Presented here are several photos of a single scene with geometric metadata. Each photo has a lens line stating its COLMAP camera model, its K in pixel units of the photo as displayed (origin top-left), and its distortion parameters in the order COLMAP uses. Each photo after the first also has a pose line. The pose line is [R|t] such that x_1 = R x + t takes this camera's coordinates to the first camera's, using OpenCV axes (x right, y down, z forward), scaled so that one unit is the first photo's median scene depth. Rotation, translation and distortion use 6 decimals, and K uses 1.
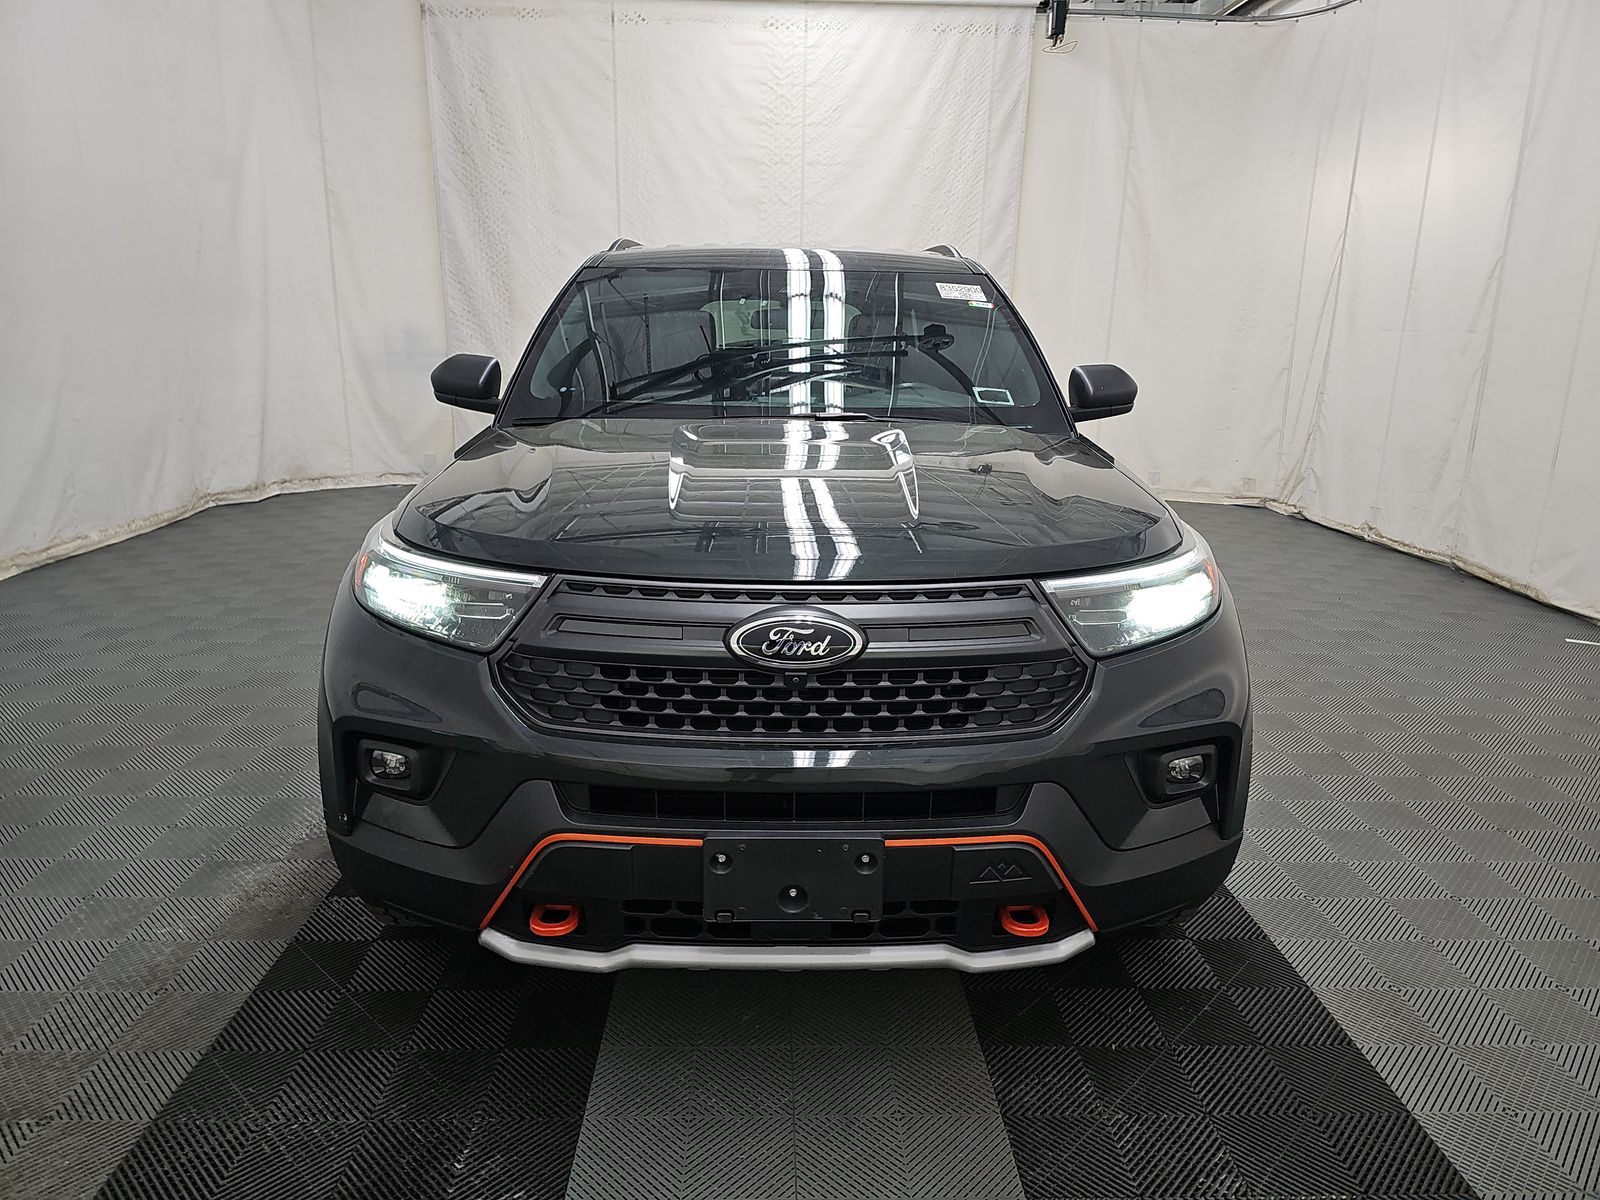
lens RADIAL K [[1061.4, 0, 794.5], [0, 1061.4, 594.0], [0, 0, 1]] dist [0.030139, -0.033842]
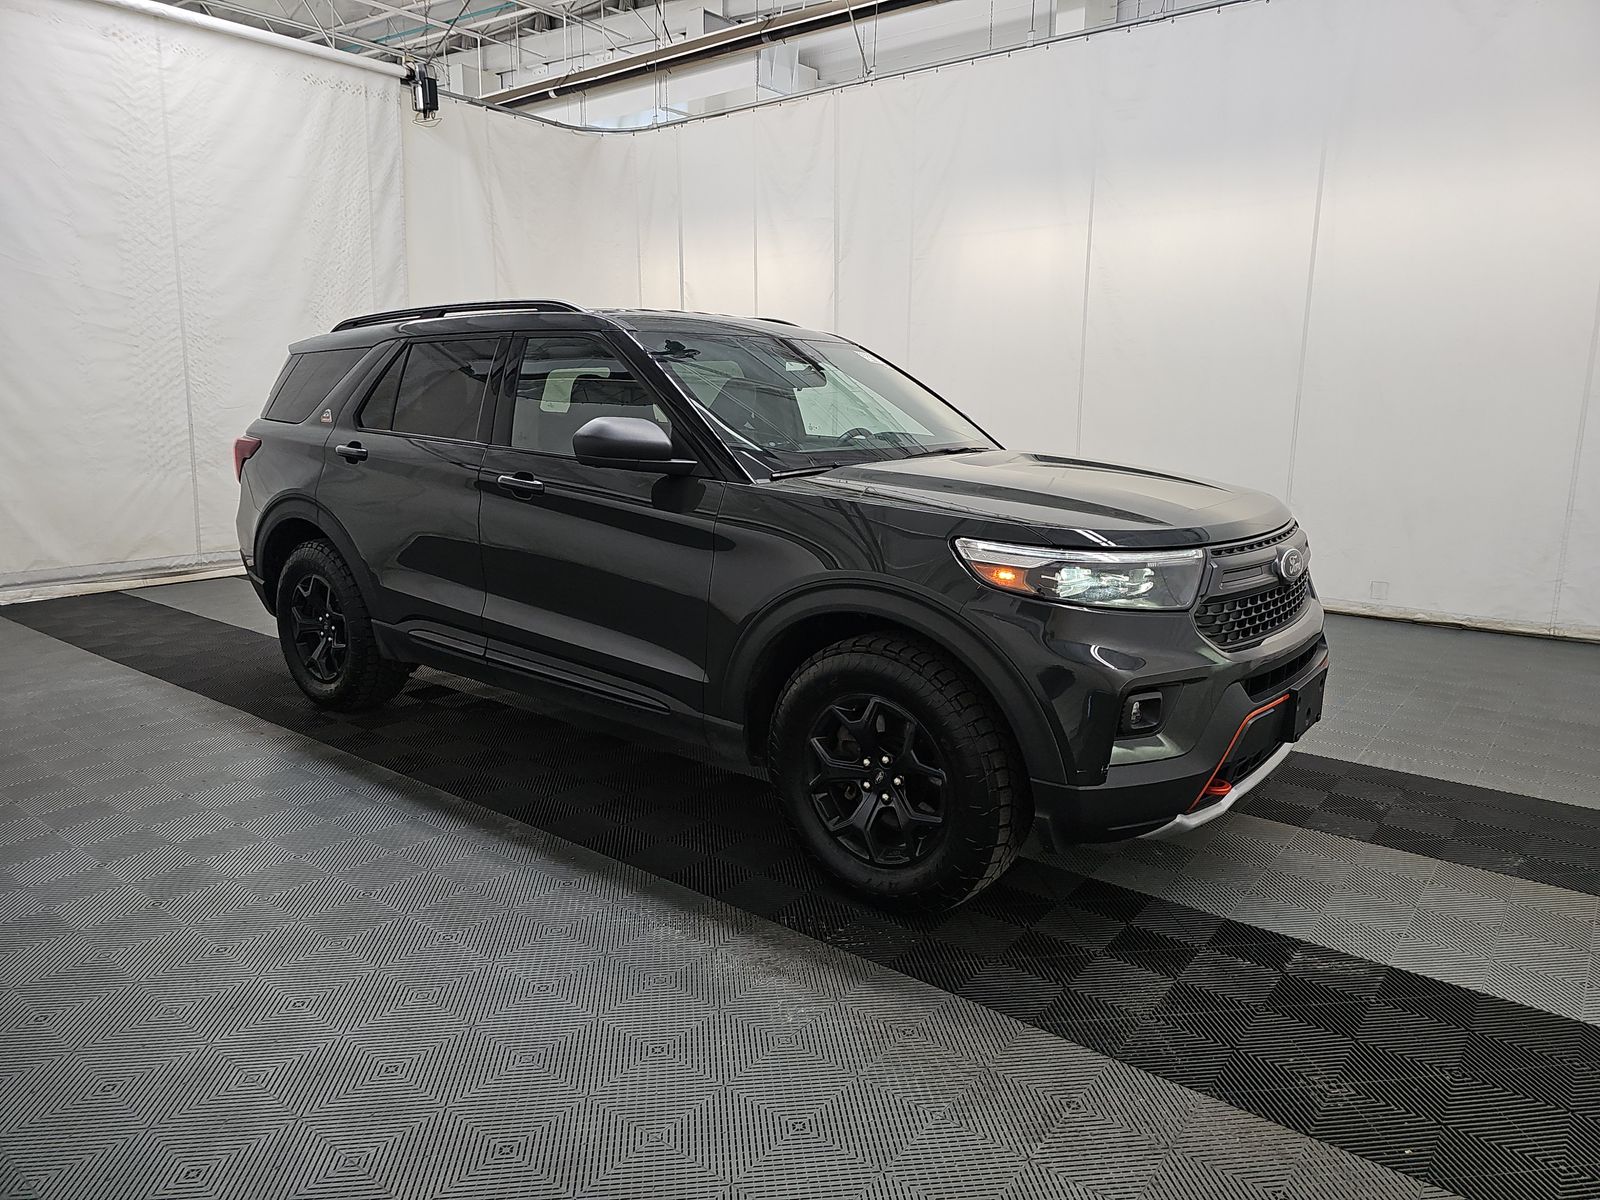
lens RADIAL K [[1061.4, 0, 805.9], [0, 1061.4, 599.3], [0, 0, 1]] dist [0.030139, -0.033842]
pose [[0.628233, -0.163250, 0.760706, -0.383298], [0.199797, 0.978801, 0.045050, -0.028172], [-0.751934, 0.123684, 0.647532, 0.103845]]
